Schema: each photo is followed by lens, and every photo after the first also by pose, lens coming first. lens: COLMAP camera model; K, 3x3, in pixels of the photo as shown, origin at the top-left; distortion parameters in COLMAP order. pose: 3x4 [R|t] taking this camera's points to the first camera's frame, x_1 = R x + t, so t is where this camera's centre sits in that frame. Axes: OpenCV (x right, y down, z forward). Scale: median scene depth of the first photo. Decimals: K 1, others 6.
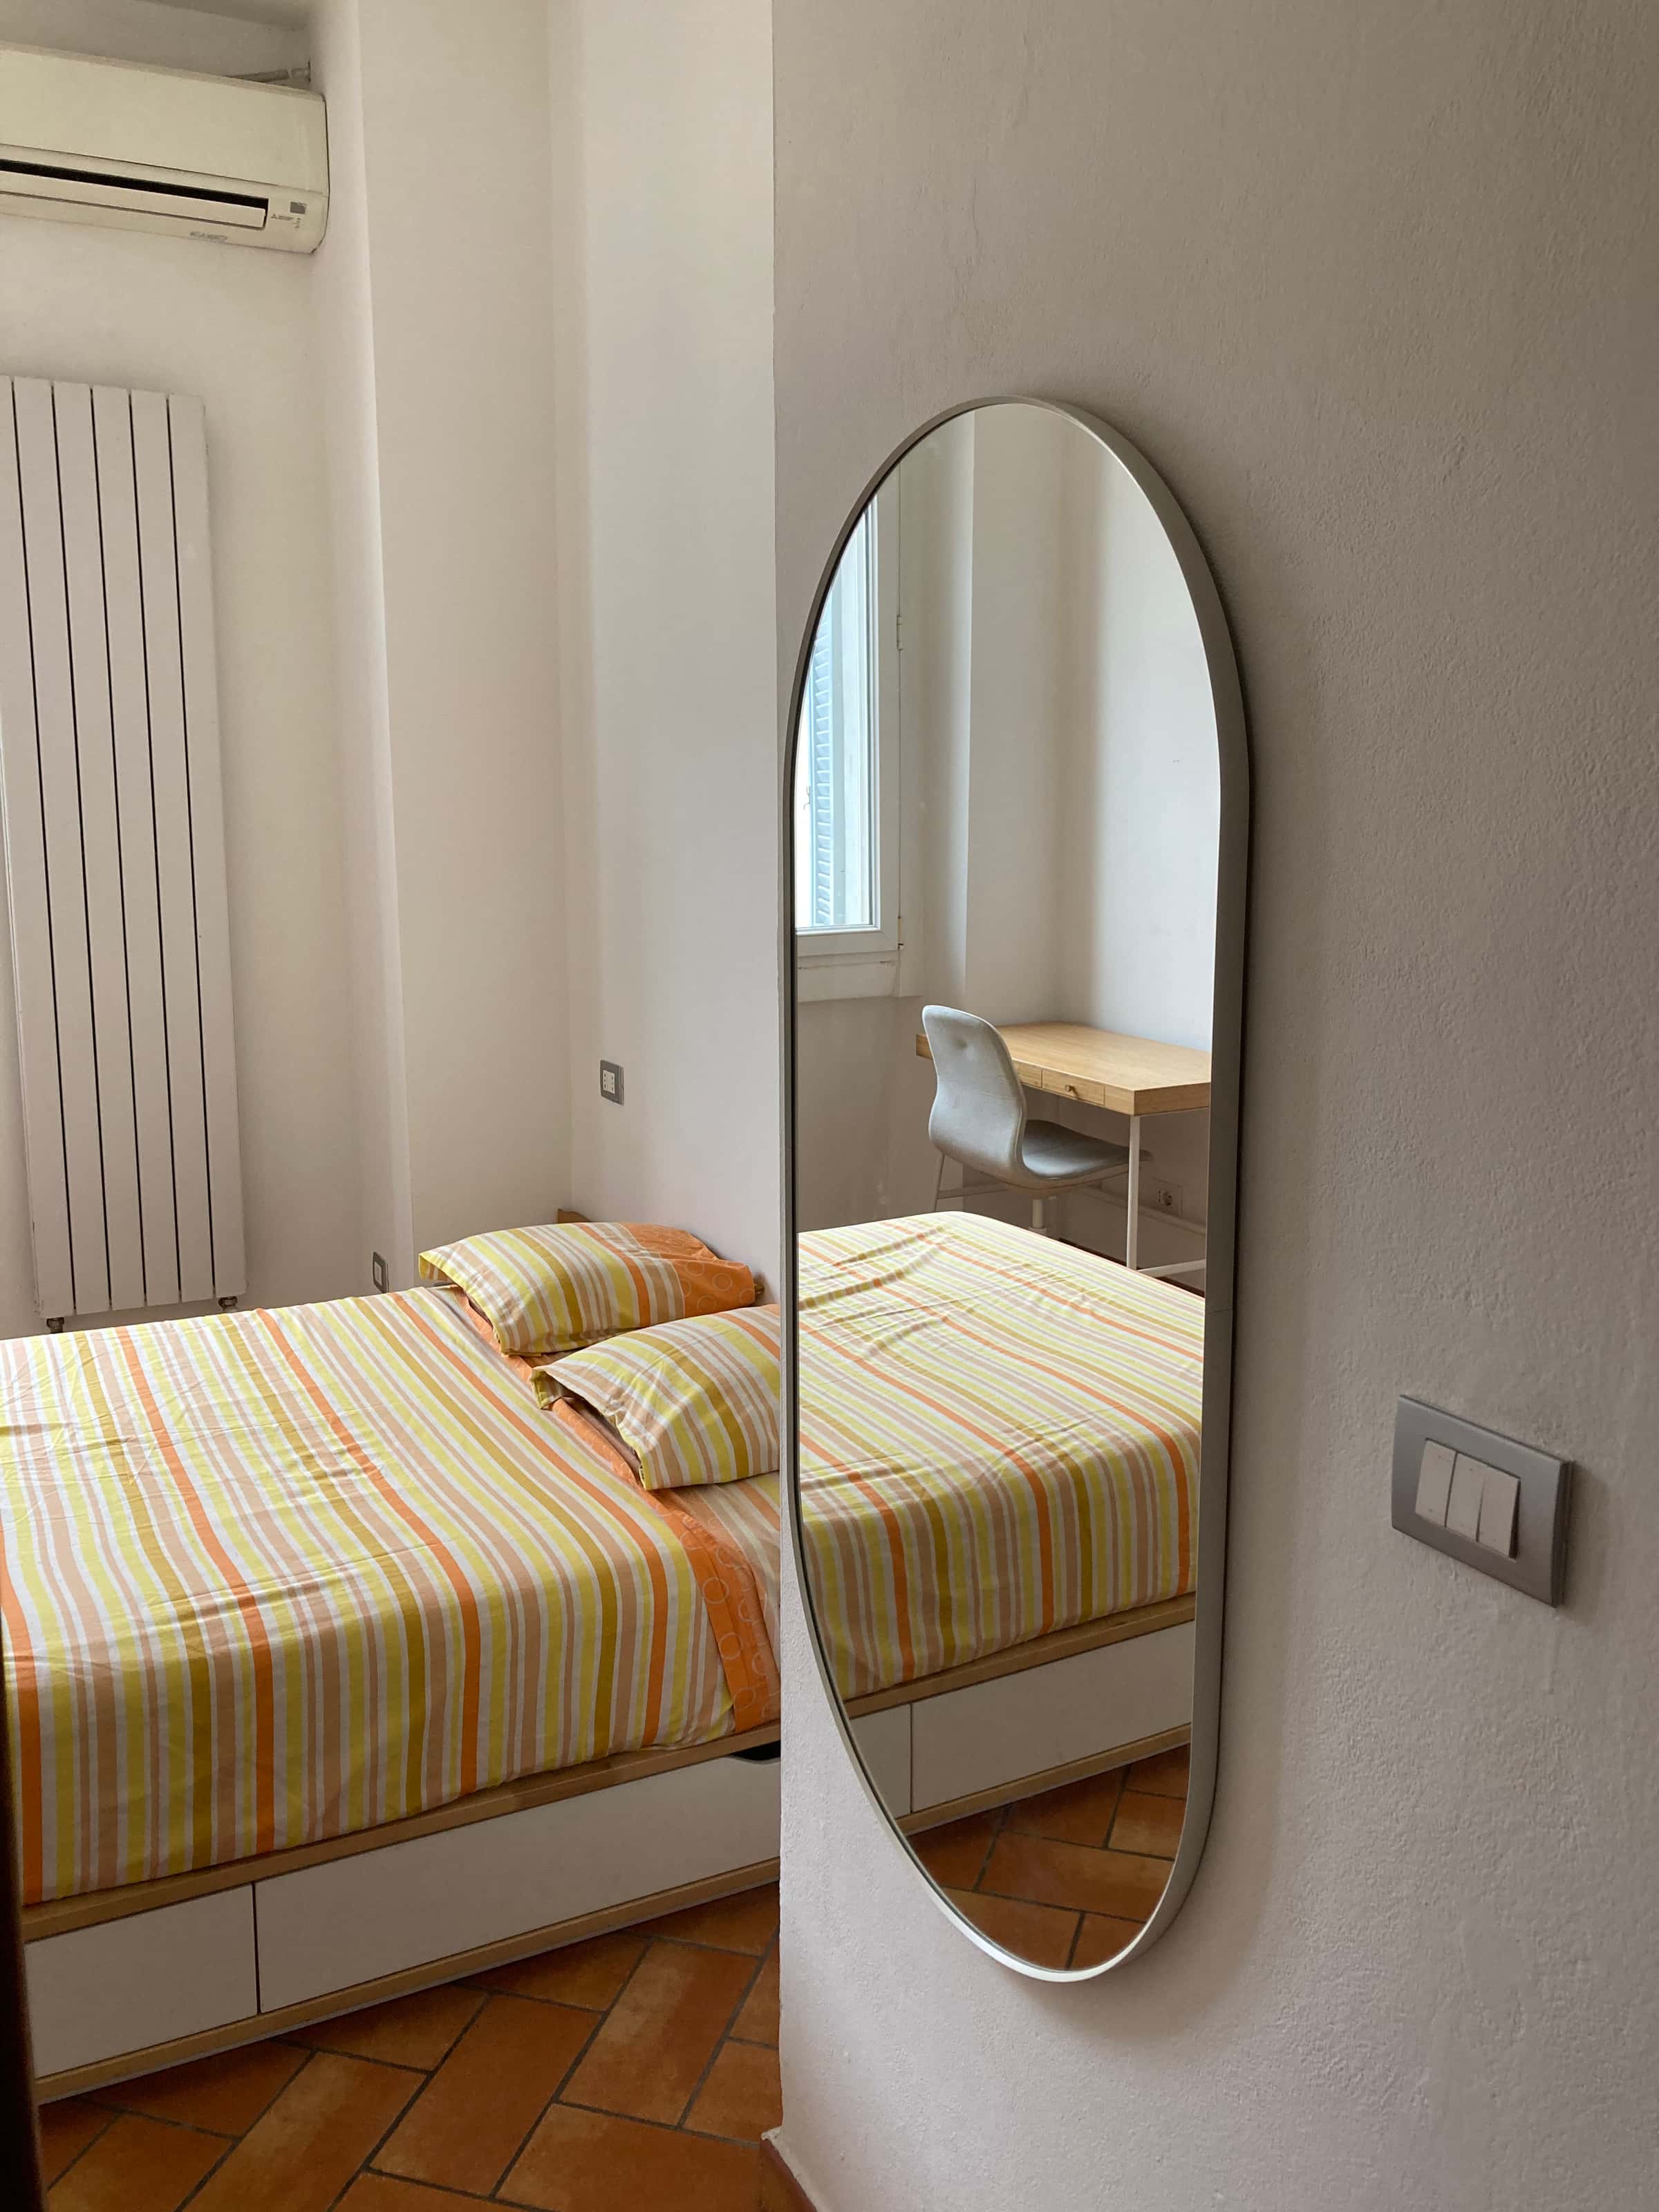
lens RADIAL K [[1866.8, 0, 829.5], [0, 1866.8, 1106.0], [0, 0, 1]] dist [-0.010640, 0.110041]
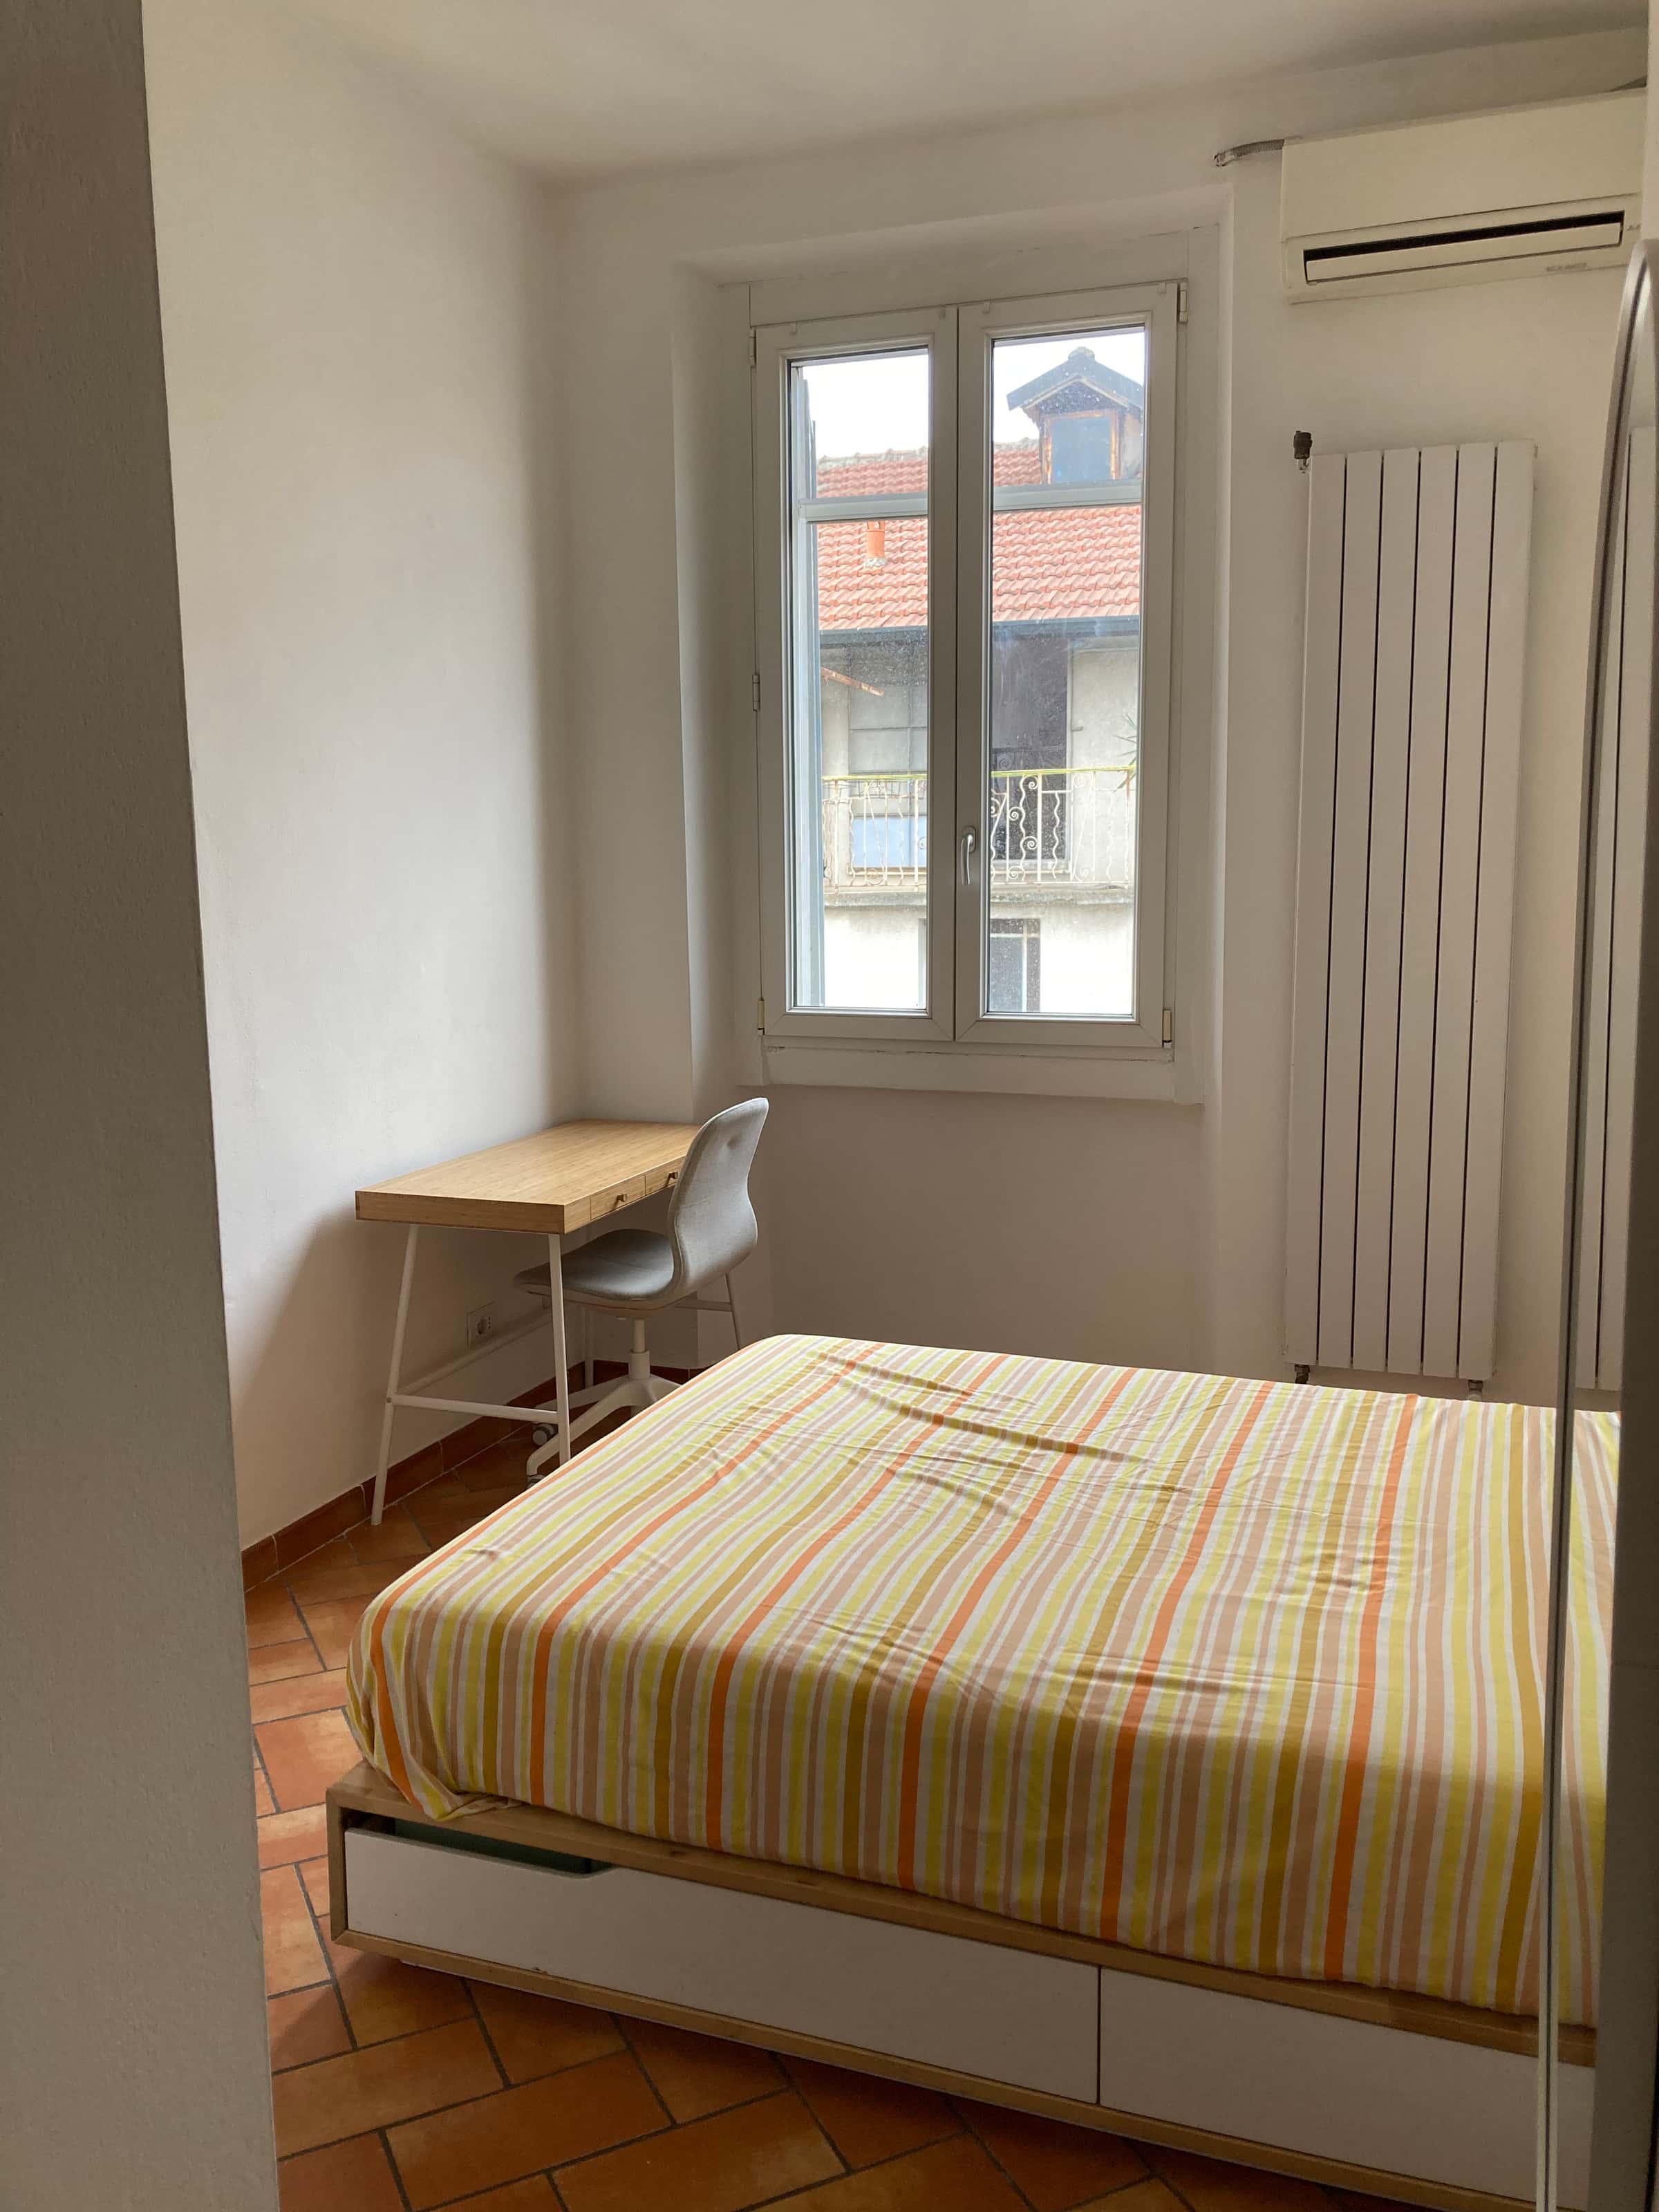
lens RADIAL K [[1866.8, 0, 829.5], [0, 1866.8, 1106.0], [0, 0, 1]] dist [-0.010640, 0.110041]
pose [[0.694075, 0.104971, -0.712208, 0.229480], [-0.128019, 0.991541, 0.021381, -0.028790], [0.708428, 0.076337, 0.701643, 0.179479]]
